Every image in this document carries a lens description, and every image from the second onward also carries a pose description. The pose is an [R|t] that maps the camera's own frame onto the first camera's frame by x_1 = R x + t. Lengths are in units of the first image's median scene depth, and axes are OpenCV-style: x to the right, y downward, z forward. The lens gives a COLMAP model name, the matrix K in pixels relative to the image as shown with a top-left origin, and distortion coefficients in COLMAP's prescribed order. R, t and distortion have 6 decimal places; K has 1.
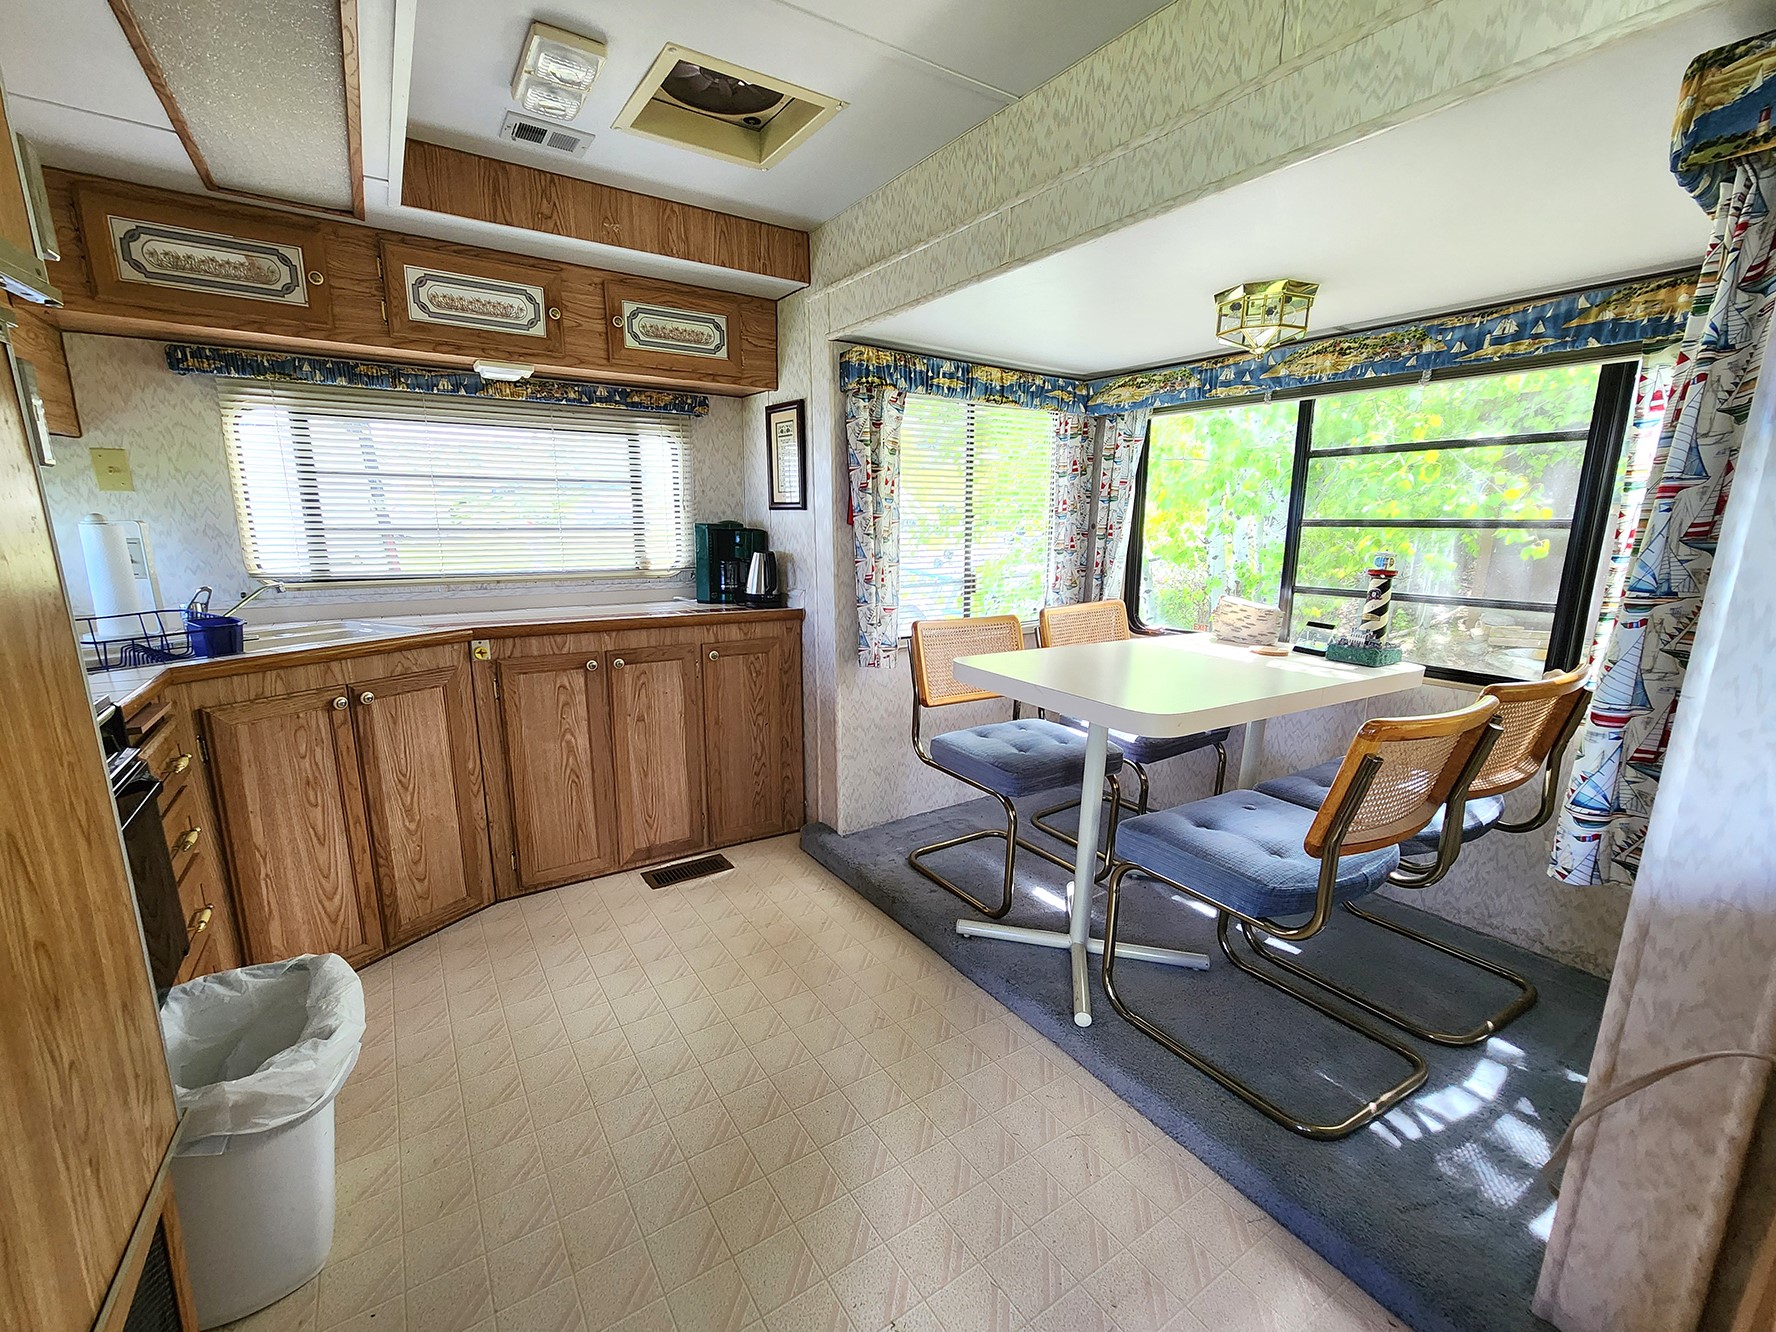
lens RADIAL K [[760.4, 0, 887.3], [0, 760.4, 683.7], [0, 0, 1]] dist [-0.003882, -0.000156]
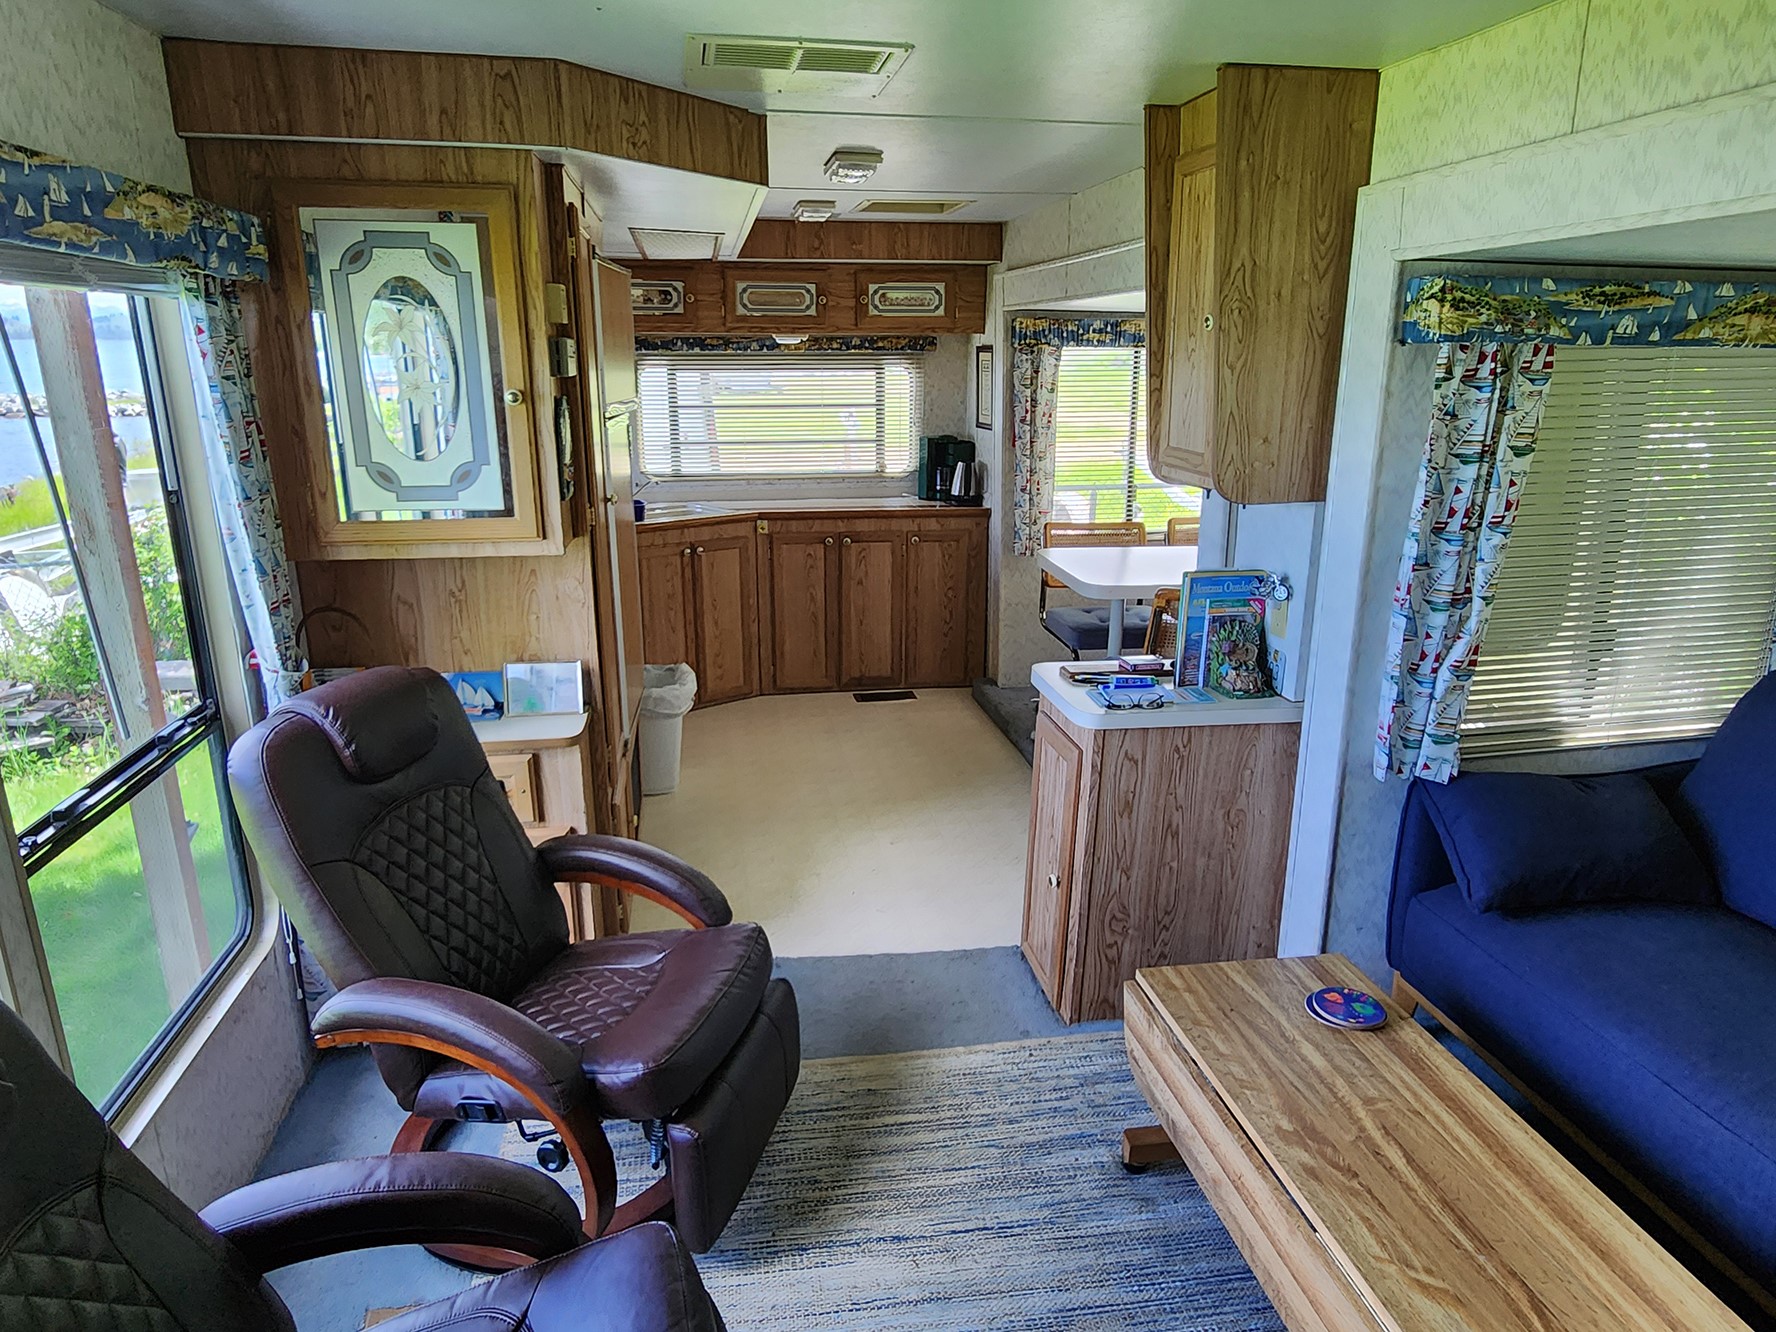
lens RADIAL K [[1104.6, 0, 879.3], [0, 1104.6, 694.4], [0, 0, 1]] dist [-0.012766, -0.001188]
pose [[0.914009, 0.111620, -0.390037, 0.538576], [-0.080086, 0.992130, 0.096253, 0.053344], [0.397711, -0.056740, 0.915755, -0.886844]]
